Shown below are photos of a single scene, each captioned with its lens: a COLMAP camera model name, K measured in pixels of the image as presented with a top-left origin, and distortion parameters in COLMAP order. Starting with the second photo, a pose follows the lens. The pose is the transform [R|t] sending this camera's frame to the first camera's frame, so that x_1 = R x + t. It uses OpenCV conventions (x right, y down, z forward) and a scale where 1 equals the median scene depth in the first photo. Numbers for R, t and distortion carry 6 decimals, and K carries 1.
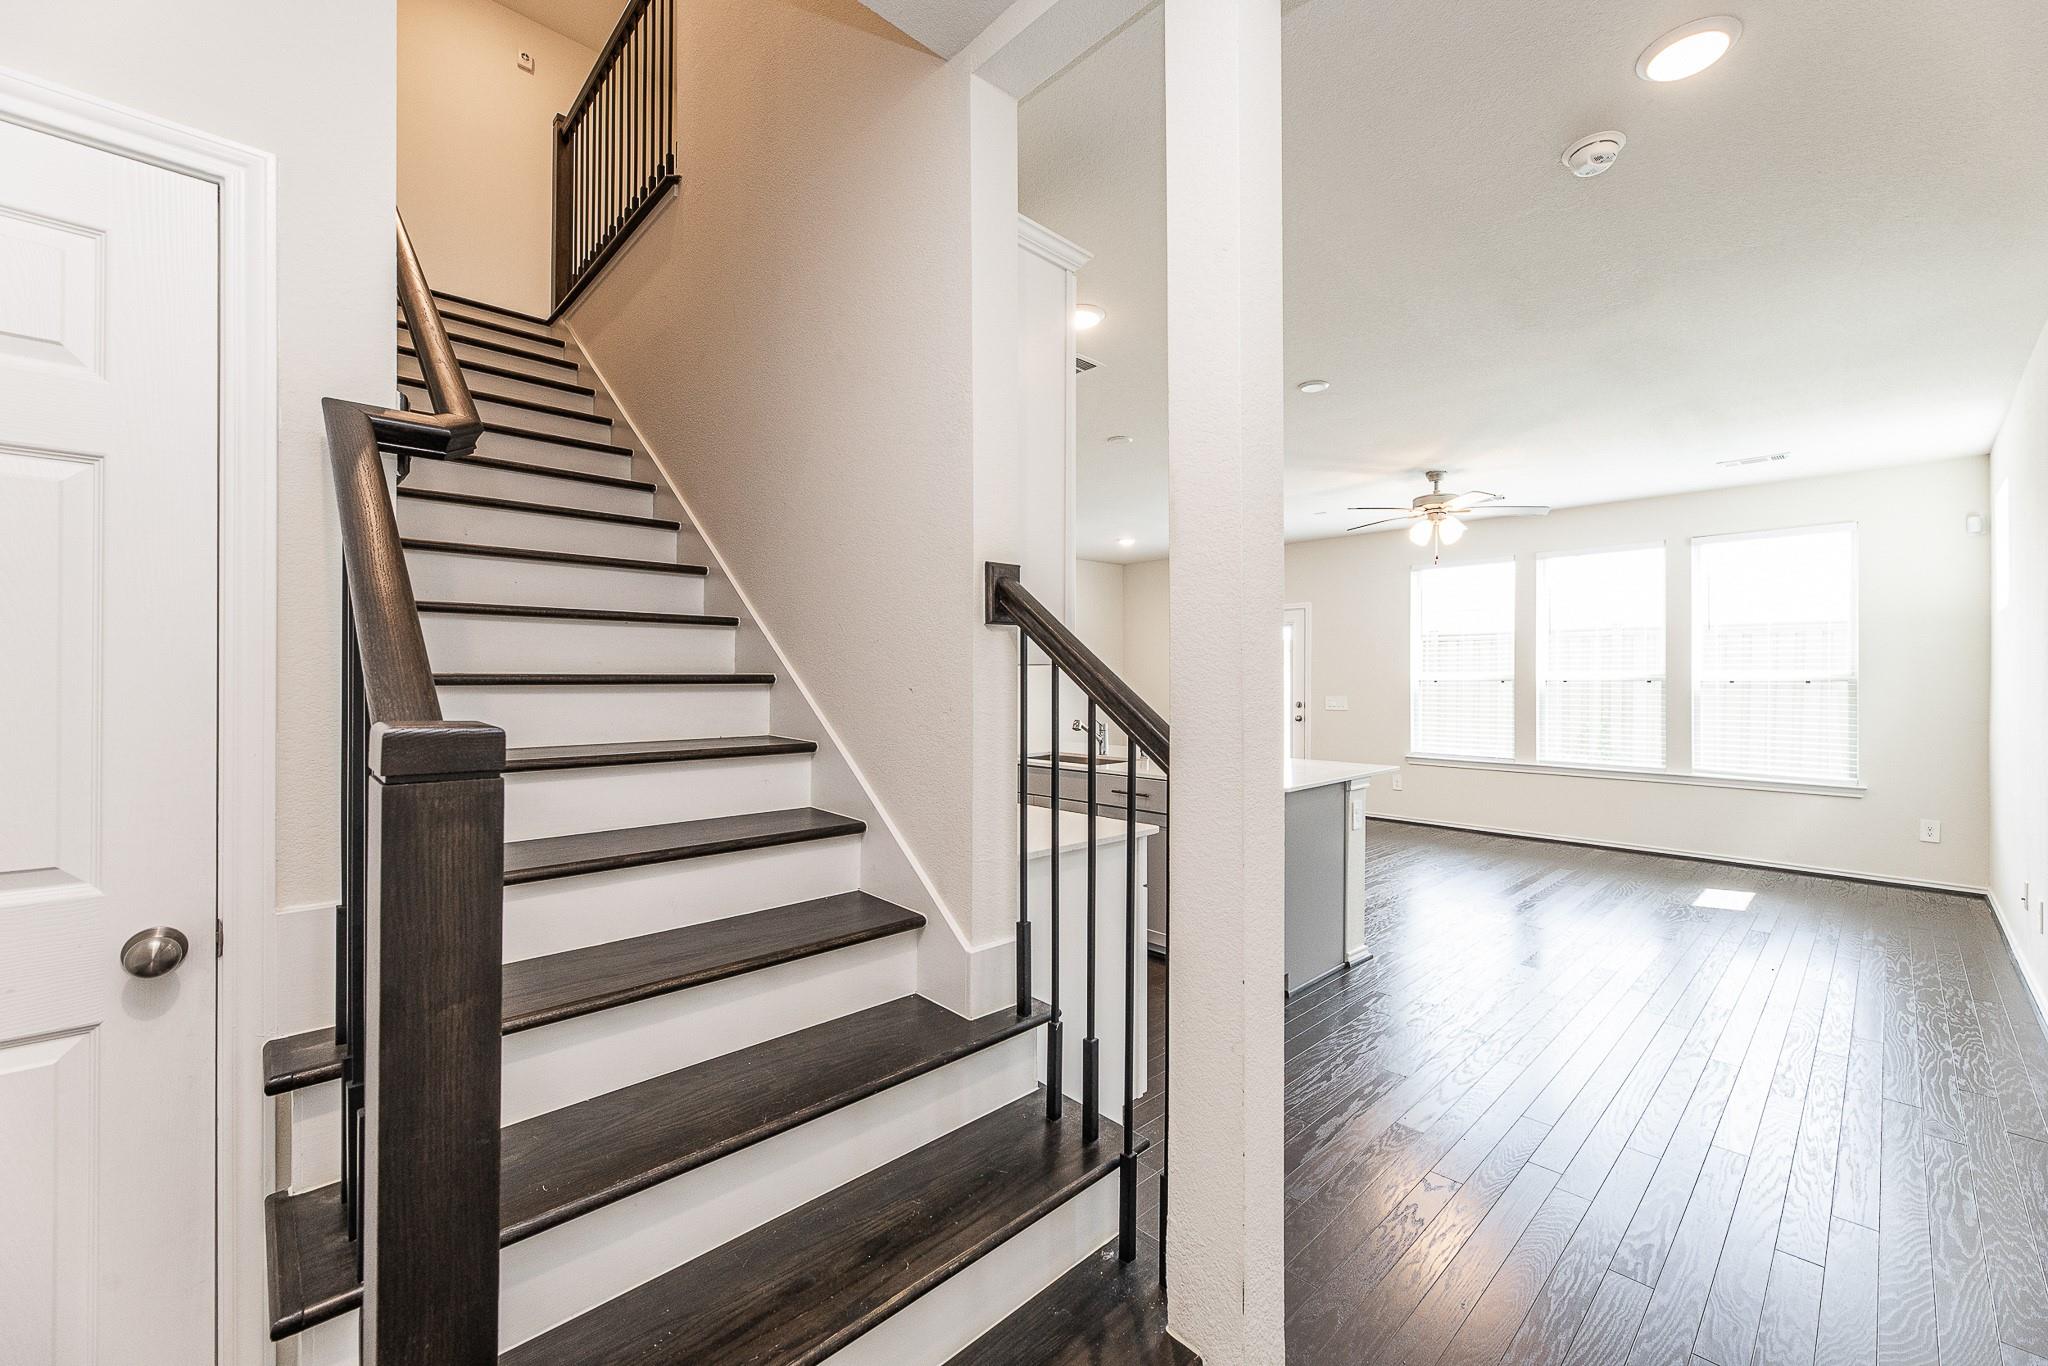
lens RADIAL K [[817.1, 0, 1024.0], [0, 817.1, 683.0], [0, 0, 1]] dist [0.000053, 0.000030]
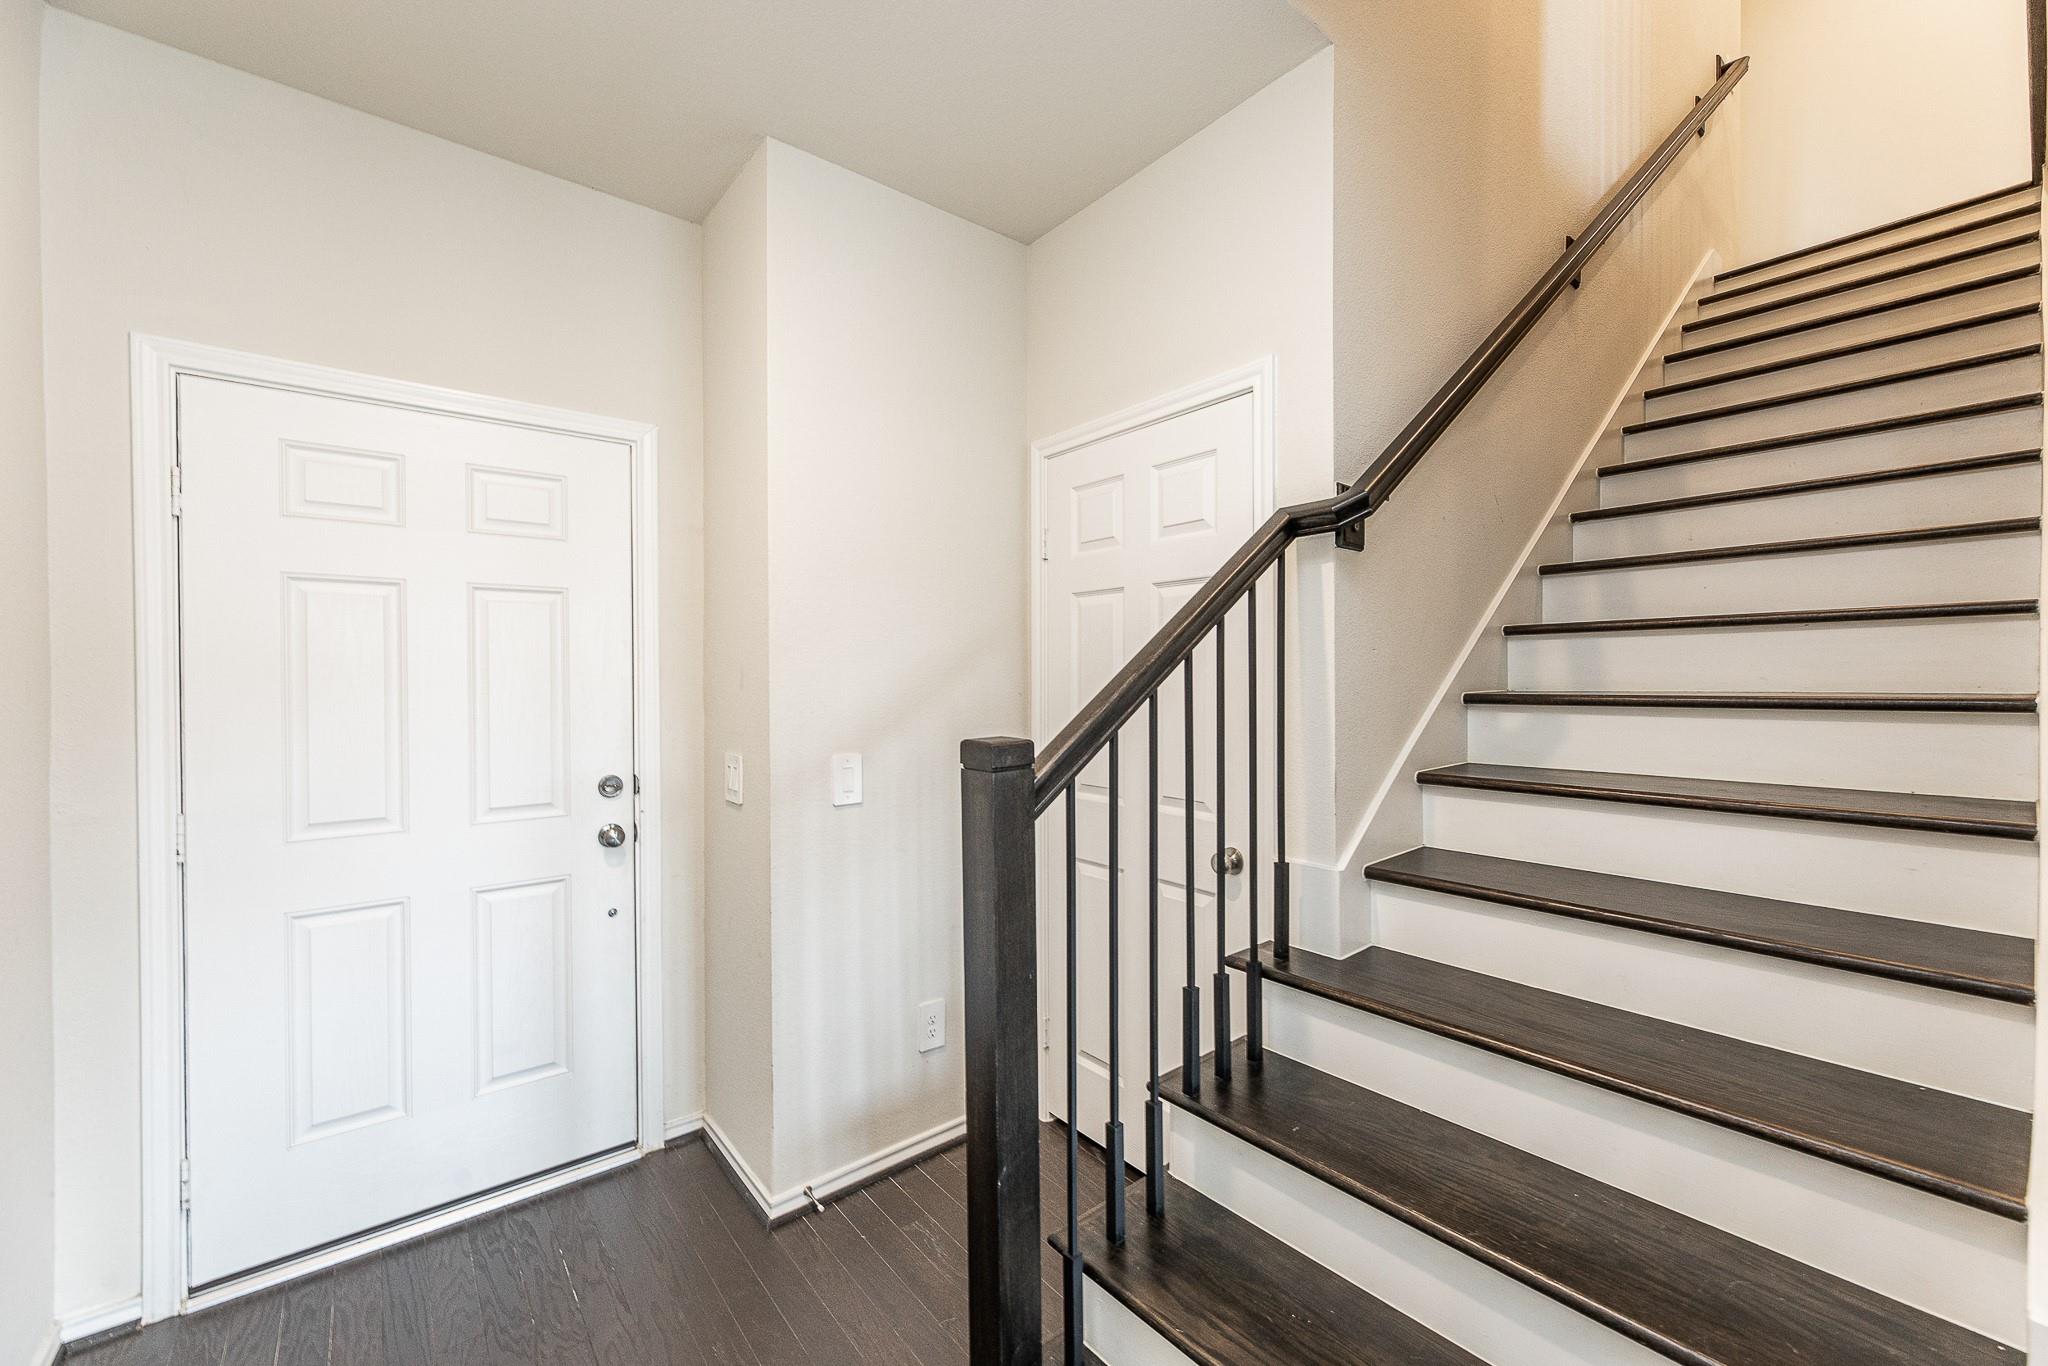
lens RADIAL K [[821.9, 0, 1024.0], [0, 821.9, 683.0], [0, 0, 1]] dist [-0.001508, 0.000251]
pose [[-0.077829, 0.002789, -0.996963, 0.144465], [0.000075, 0.999996, 0.002792, -0.009569], [0.996967, 0.000142, -0.077829, 0.153796]]
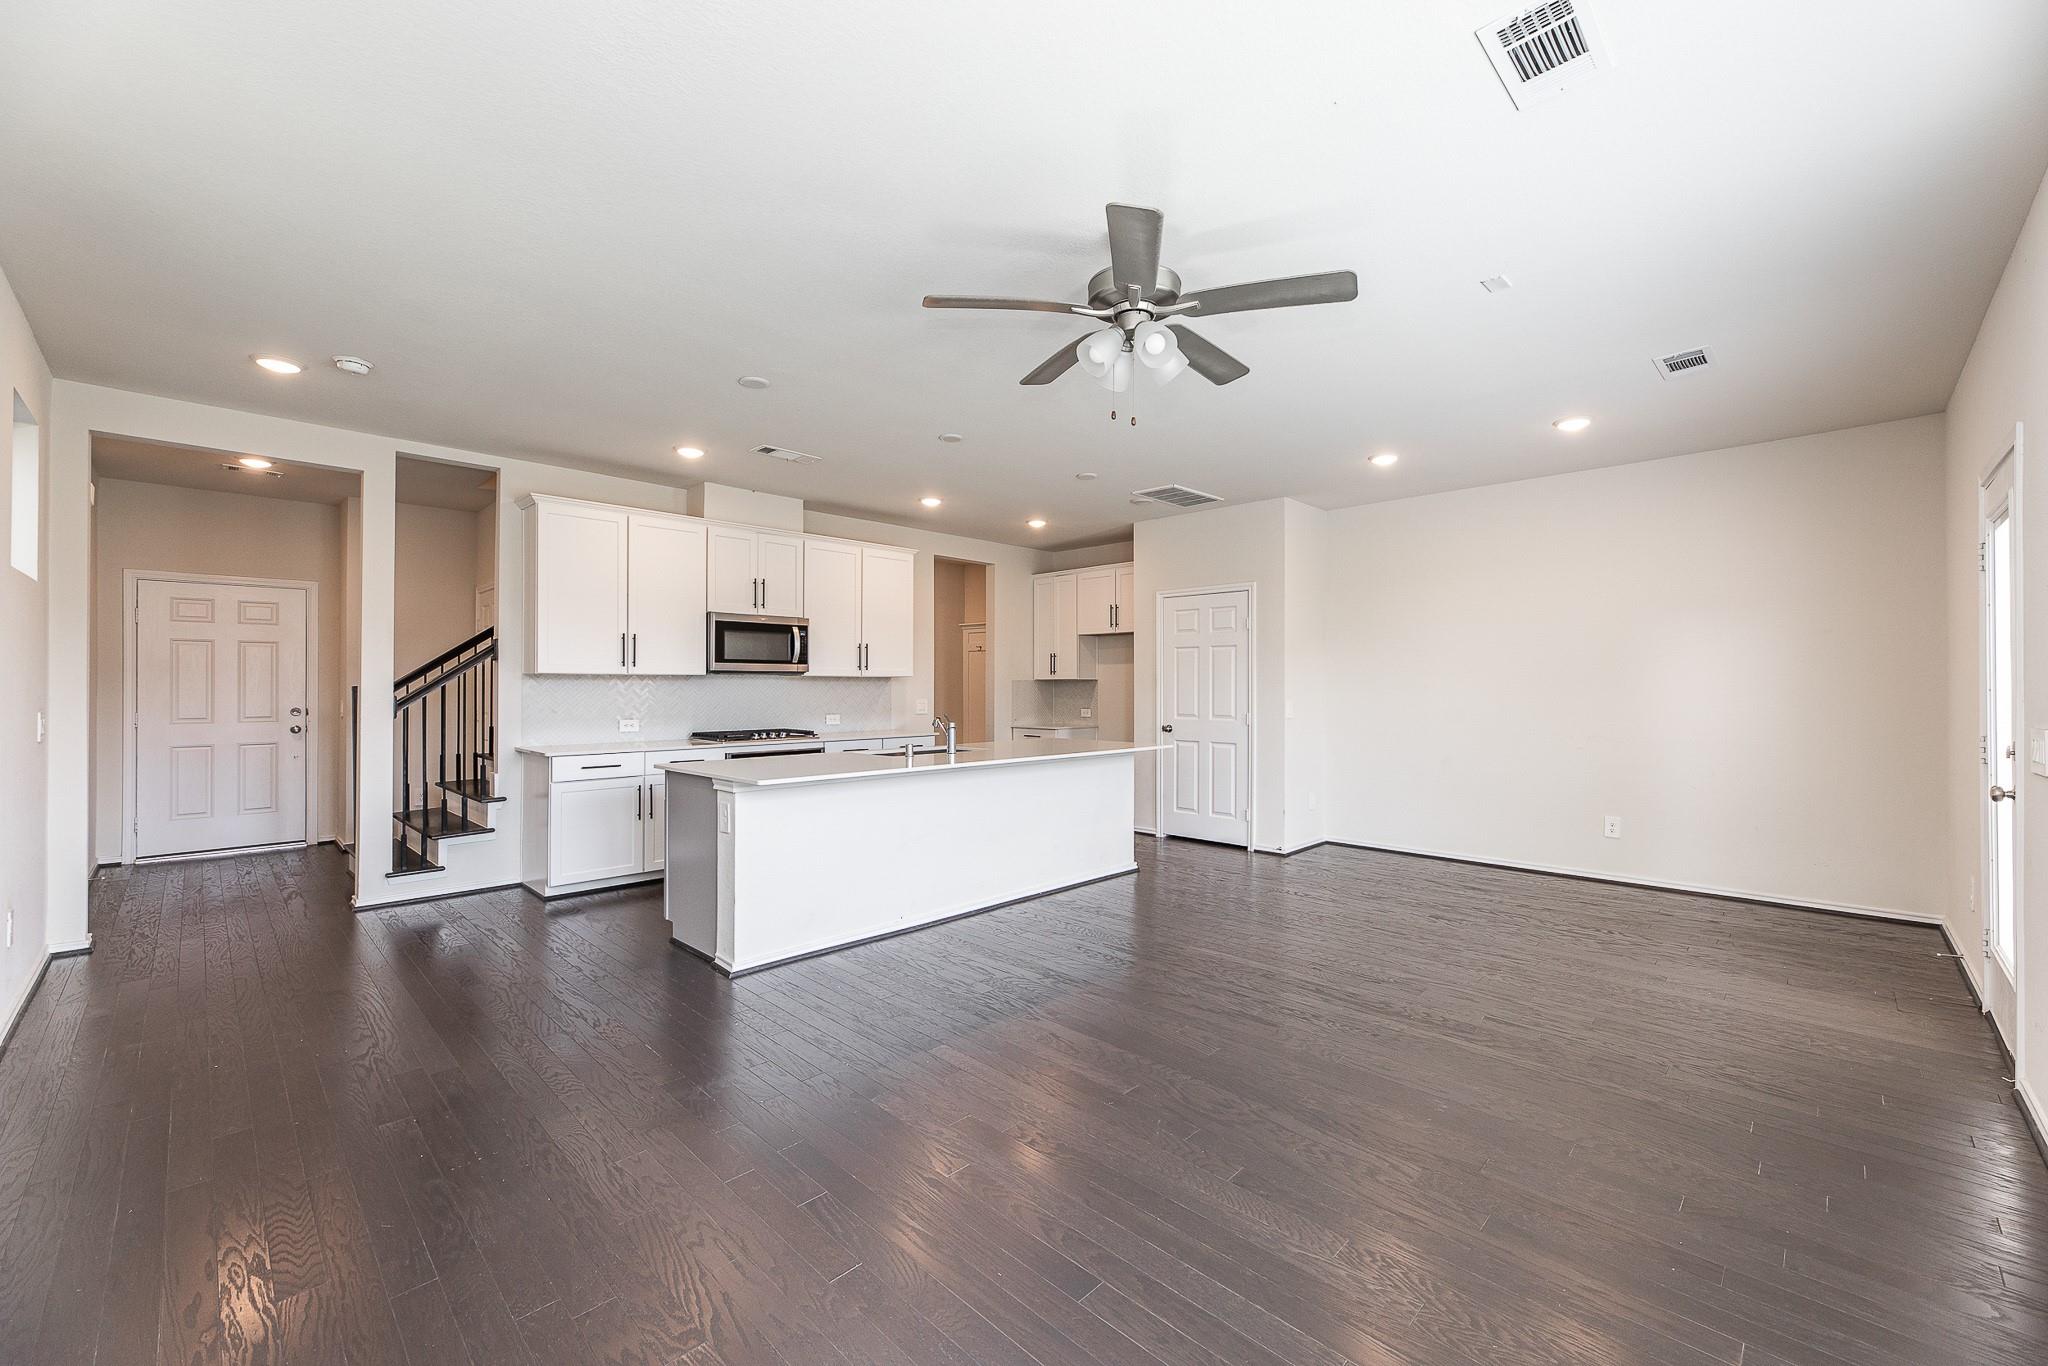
lens RADIAL K [[829.0, 0, 1049.9], [0, 829.0, 678.3], [0, 0, 1]] dist [0.001938, 0.000082]
pose [[0.050917, -0.010332, -0.998649, 0.558715], [-0.002647, 0.999942, -0.010480, -0.002081], [0.998699, 0.003177, 0.050887, 0.534723]]
